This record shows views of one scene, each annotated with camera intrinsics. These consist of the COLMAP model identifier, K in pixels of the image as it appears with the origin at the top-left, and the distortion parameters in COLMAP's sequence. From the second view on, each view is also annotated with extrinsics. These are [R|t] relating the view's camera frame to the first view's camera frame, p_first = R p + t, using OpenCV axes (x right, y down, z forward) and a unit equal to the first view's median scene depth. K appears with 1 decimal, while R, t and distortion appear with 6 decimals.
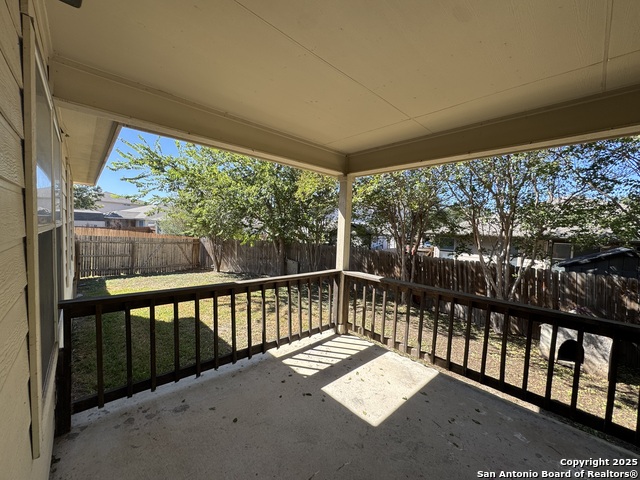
lens RADIAL K [[256.4, 0, 319.7], [0, 256.4, 241.0], [0, 0, 1]] dist [0.000507, -0.000630]
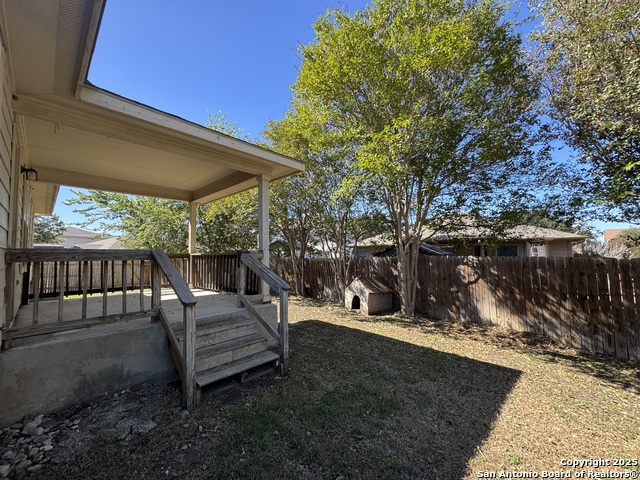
lens RADIAL K [[256.4, 0, 319.2], [0, 256.4, 241.8], [0, 0, 1]] dist [0.000507, -0.000630]
pose [[0.995754, -0.048492, 0.078244, 0.230560], [0.056025, 0.993693, -0.097139, 0.070610], [-0.073040, 0.101110, 0.992190, -0.240052]]
